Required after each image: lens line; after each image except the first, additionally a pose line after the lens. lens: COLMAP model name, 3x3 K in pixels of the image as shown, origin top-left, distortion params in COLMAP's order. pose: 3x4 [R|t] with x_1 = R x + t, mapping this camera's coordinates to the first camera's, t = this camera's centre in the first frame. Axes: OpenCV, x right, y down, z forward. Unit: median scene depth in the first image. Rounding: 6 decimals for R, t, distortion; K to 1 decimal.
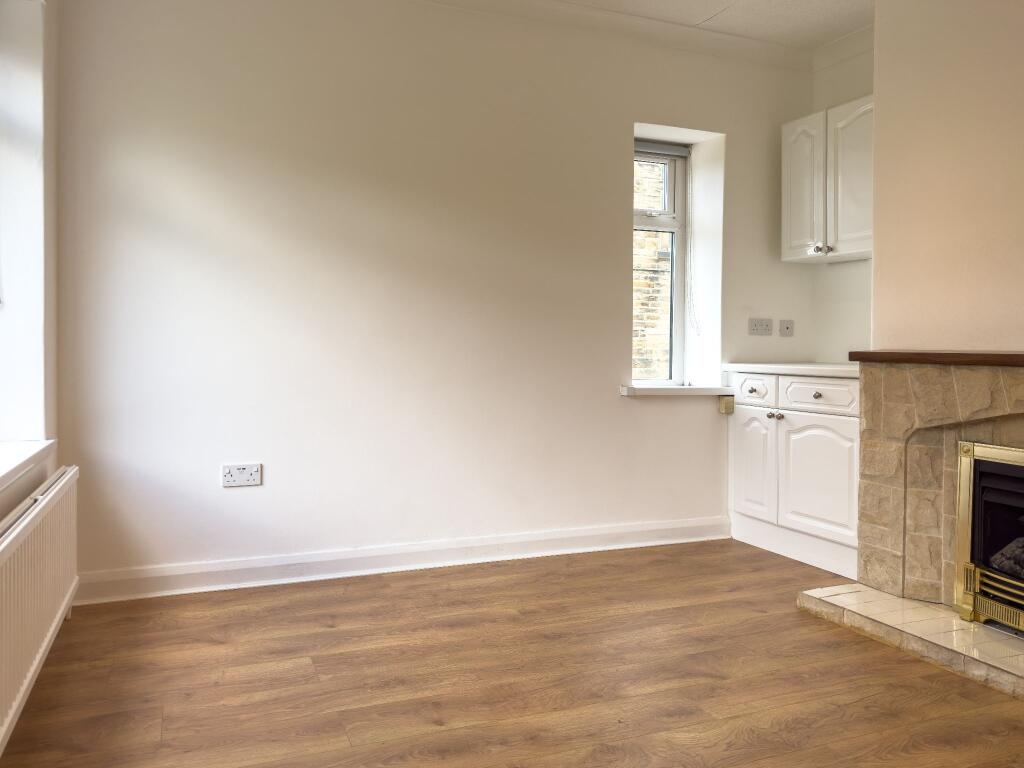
lens RADIAL K [[753.2, 0, 511.8], [0, 753.2, 346.6], [0, 0, 1]] dist [-0.003341, 0.004219]
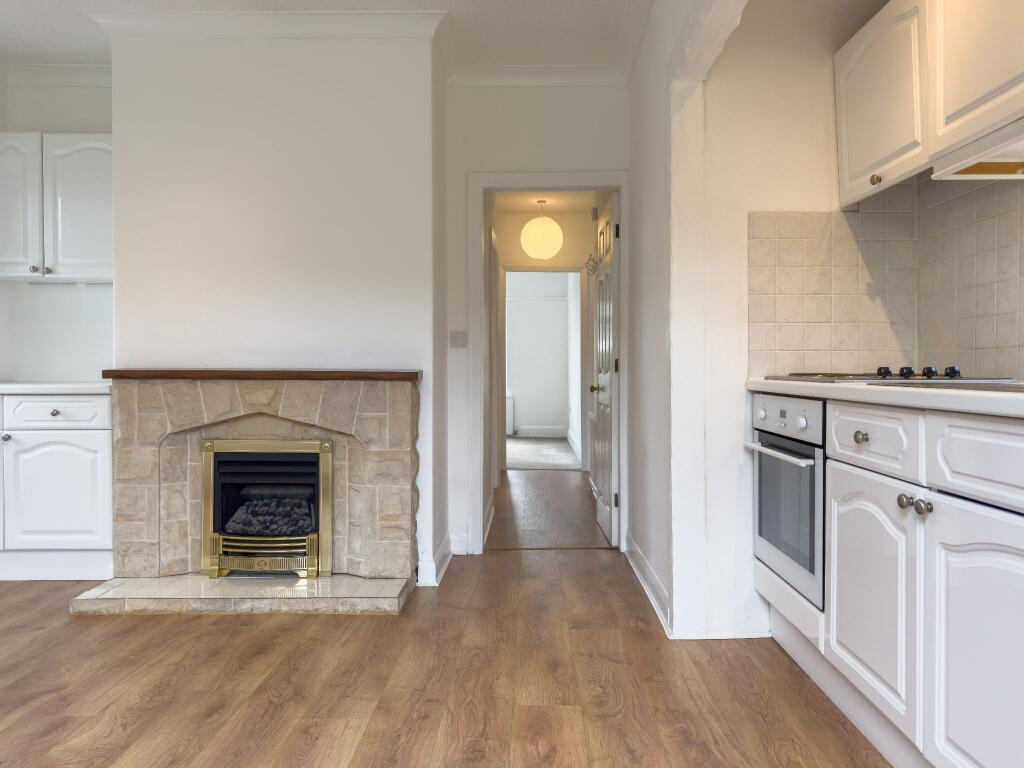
lens RADIAL K [[753.2, 0, 511.8], [0, 753.2, 346.6], [0, 0, 1]] dist [-0.003341, 0.004219]
pose [[0.390118, 0.018608, 0.920577, -0.365067], [0.002894, 0.999766, -0.021436, -0.002269], [-0.920760, 0.011027, 0.389973, 0.024058]]
